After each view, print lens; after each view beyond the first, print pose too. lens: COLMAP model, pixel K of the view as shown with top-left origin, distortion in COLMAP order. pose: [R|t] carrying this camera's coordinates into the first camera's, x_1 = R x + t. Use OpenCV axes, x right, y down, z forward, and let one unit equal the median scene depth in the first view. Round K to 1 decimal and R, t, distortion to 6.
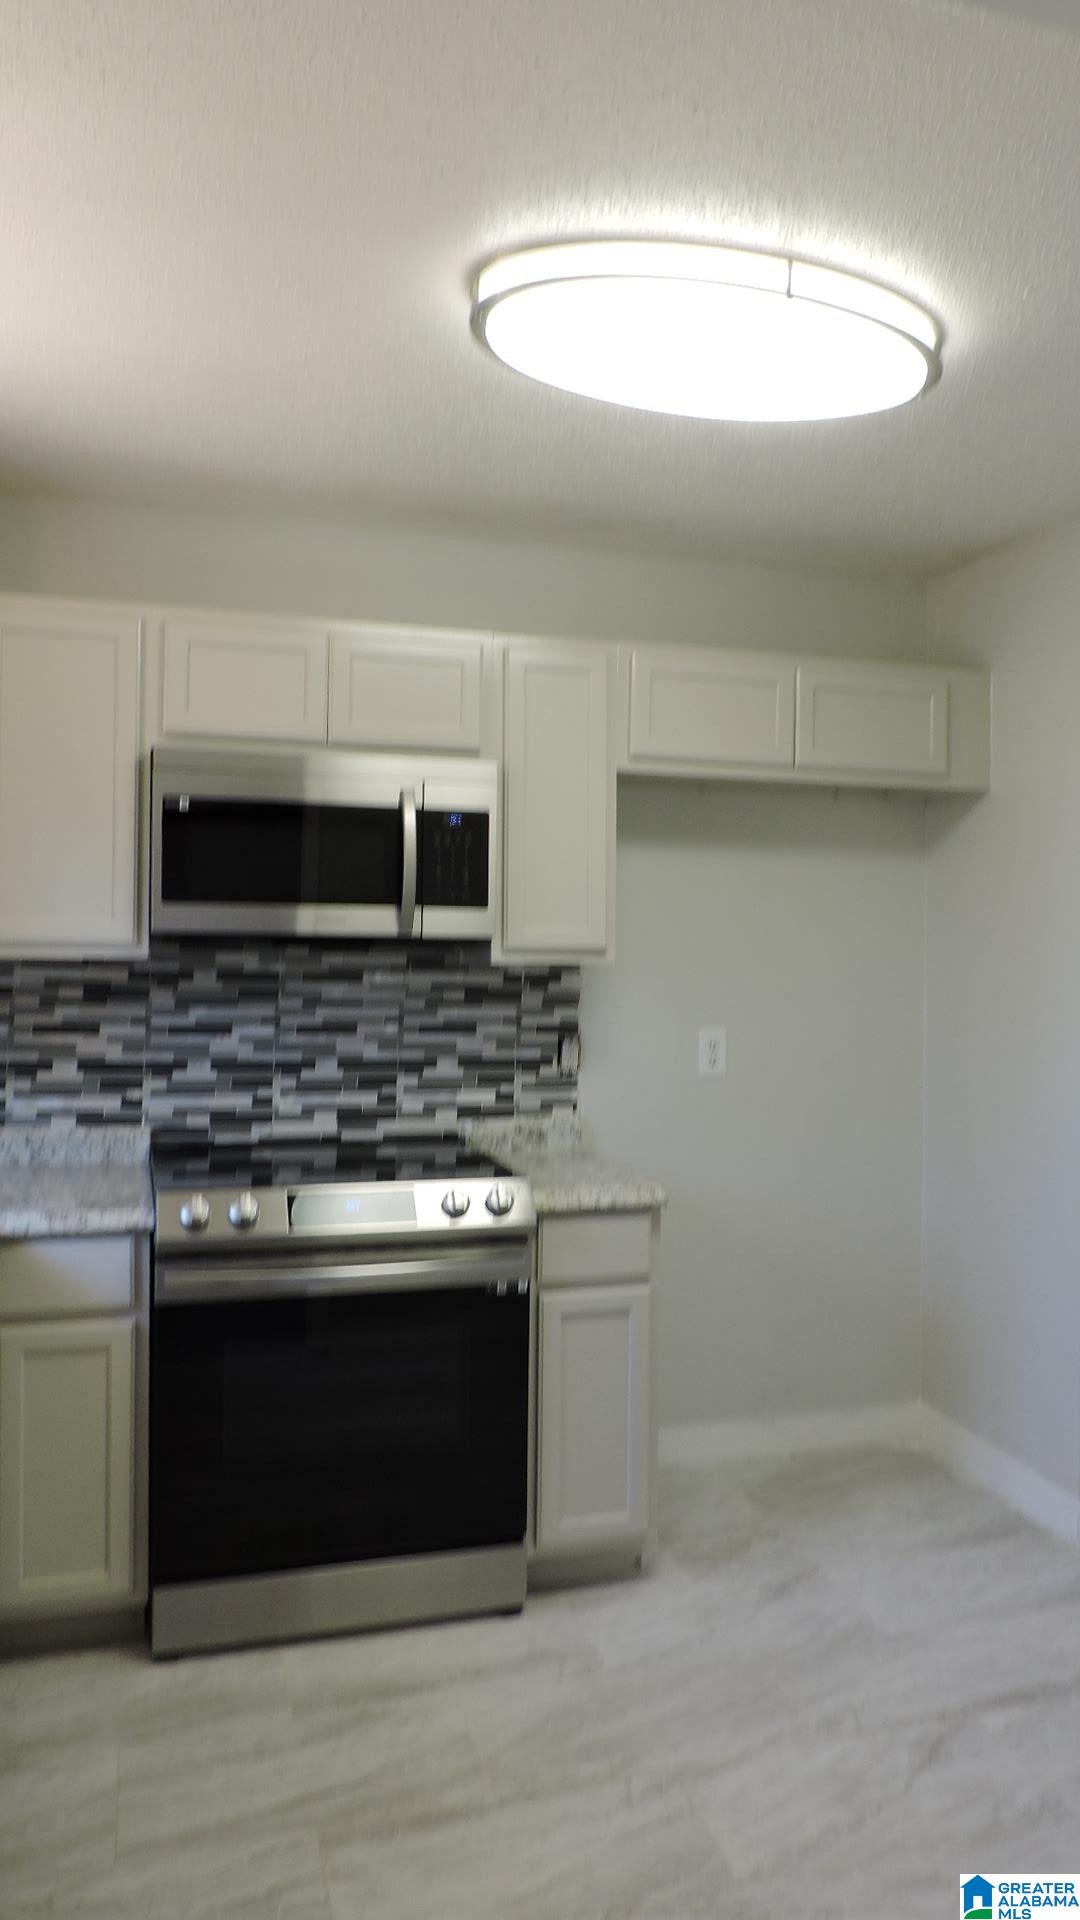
lens RADIAL K [[1397.5, 0, 535.5], [0, 1397.5, 947.9], [0, 0, 1]] dist [-0.000480, 0.001170]
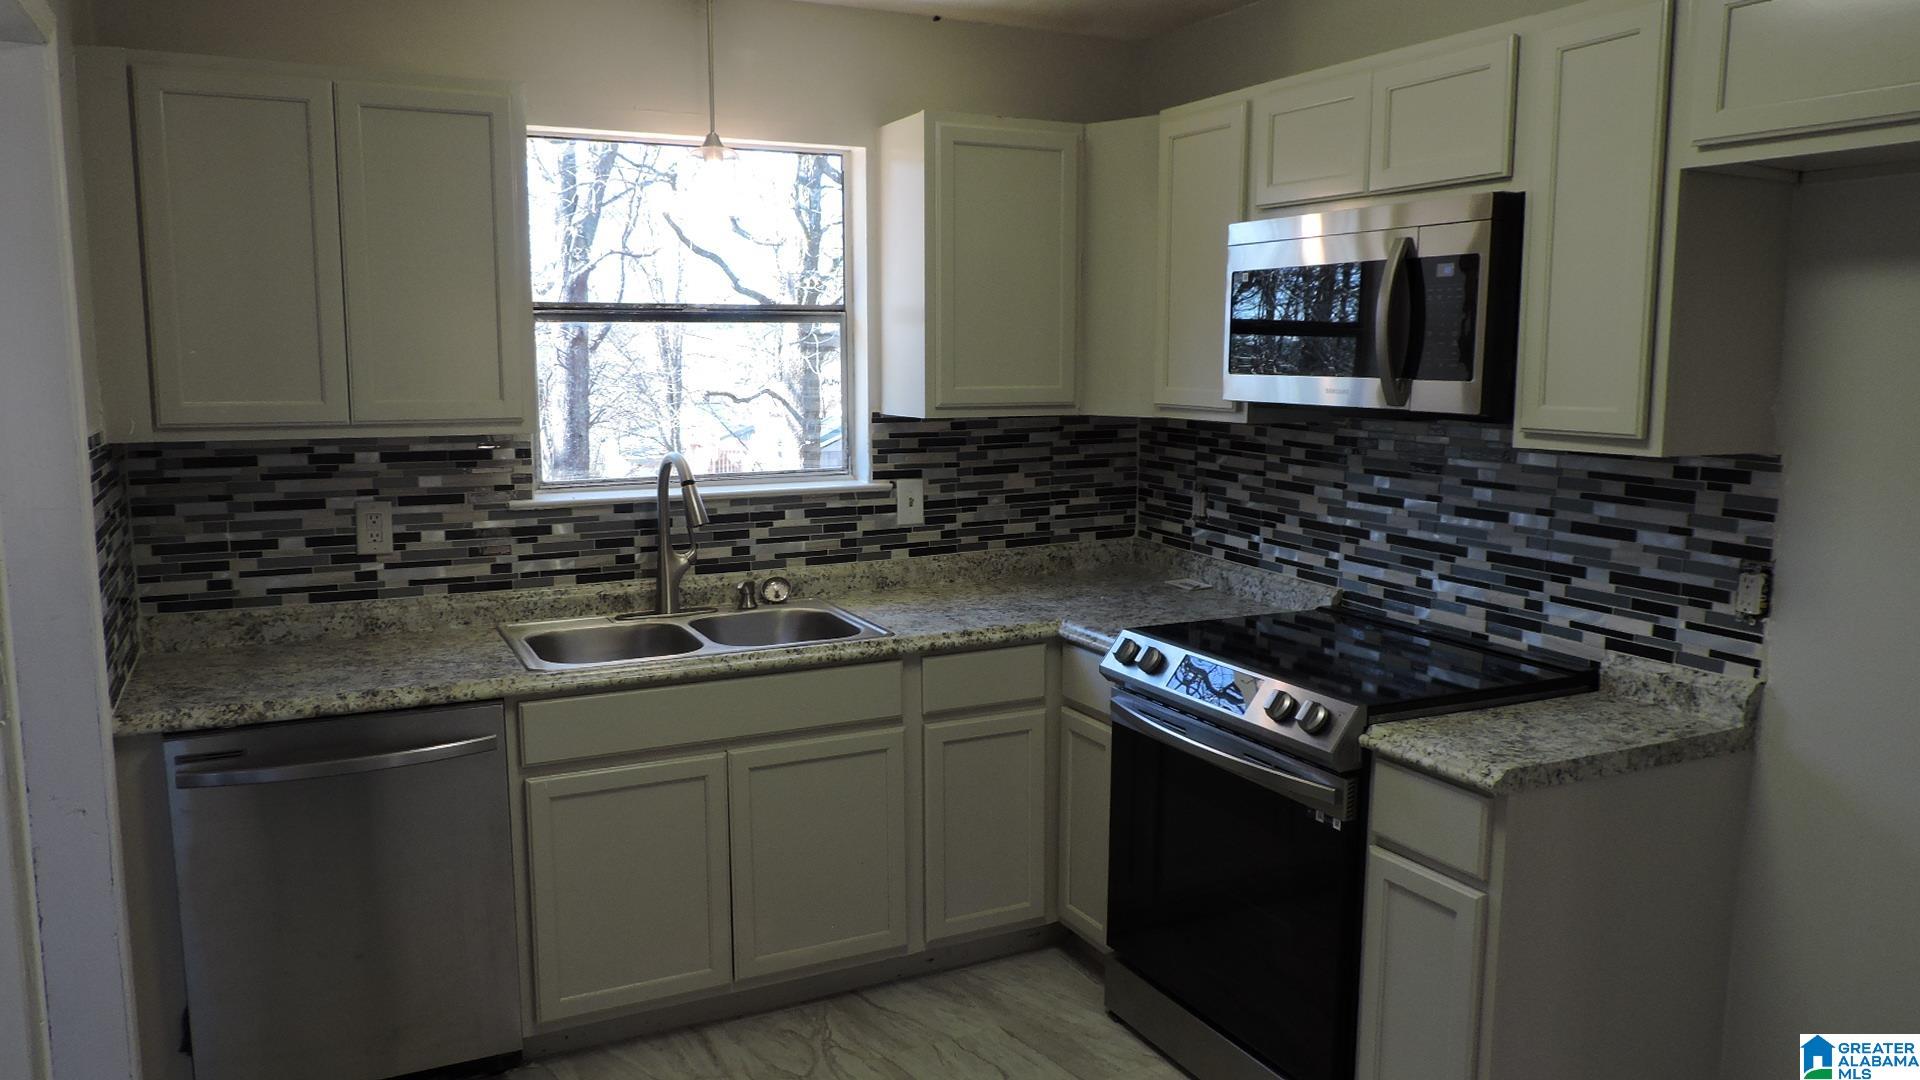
lens RADIAL K [[1397.5, 0, 956.4], [0, 1397.5, 549.5], [0, 0, 1]] dist [-0.000480, 0.001170]
pose [[0.171585, 0.128878, -0.976703, 0.644650], [-0.003412, 0.991478, 0.130228, -0.032113], [0.985163, -0.019012, 0.170563, 0.522573]]
